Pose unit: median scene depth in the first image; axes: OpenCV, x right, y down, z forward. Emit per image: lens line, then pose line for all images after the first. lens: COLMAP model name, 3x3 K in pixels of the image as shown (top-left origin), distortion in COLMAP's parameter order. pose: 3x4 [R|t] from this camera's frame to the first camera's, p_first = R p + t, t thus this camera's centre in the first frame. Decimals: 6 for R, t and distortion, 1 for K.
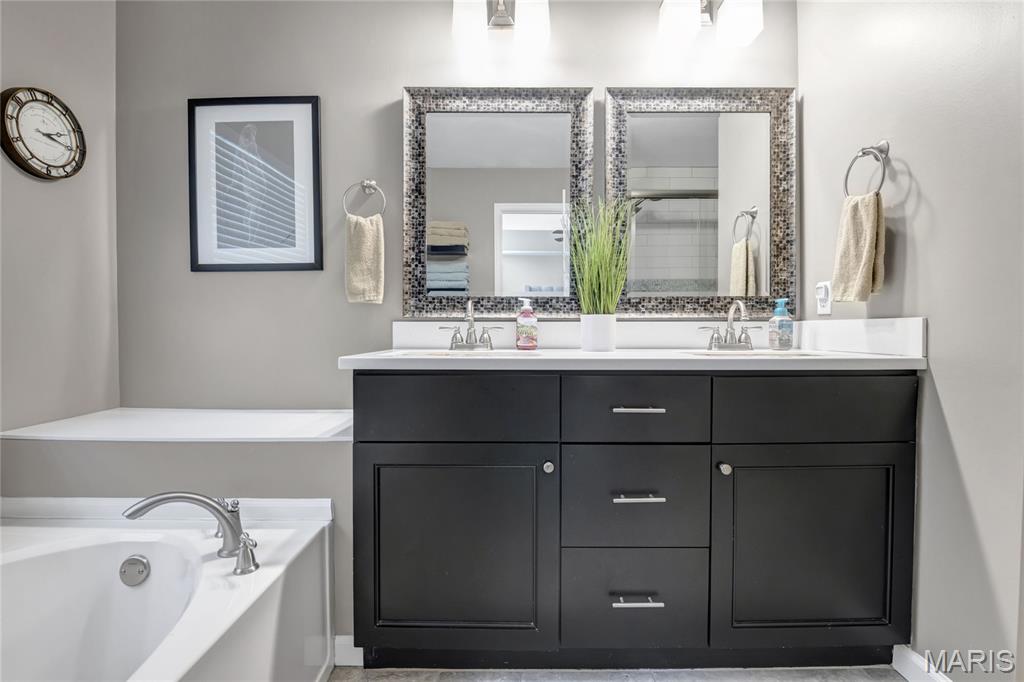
lens RADIAL K [[498.9, 0, 514.6], [0, 498.9, 328.4], [0, 0, 1]] dist [-0.001020, -0.000559]
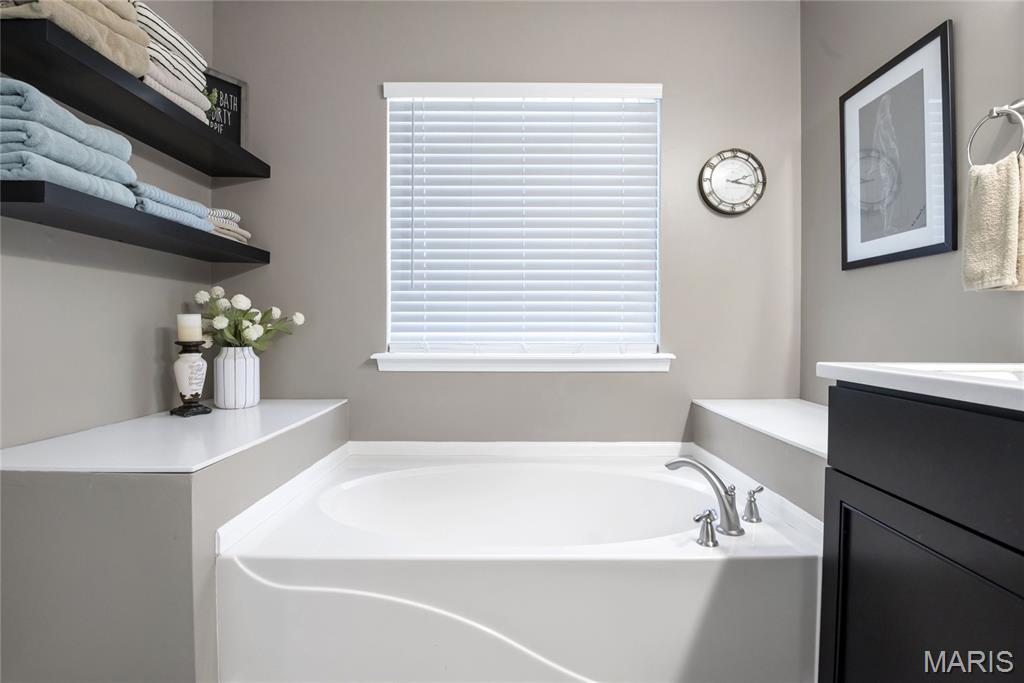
lens RADIAL K [[556.8, 0, 512.1], [0, 556.8, 326.2], [0, 0, 1]] dist [0.000466, -0.000117]
pose [[0.002338, -0.001674, -0.999996, 0.460149], [-0.000352, 0.999999, -0.001674, -0.002287], [0.999997, 0.000356, 0.002337, 0.352563]]
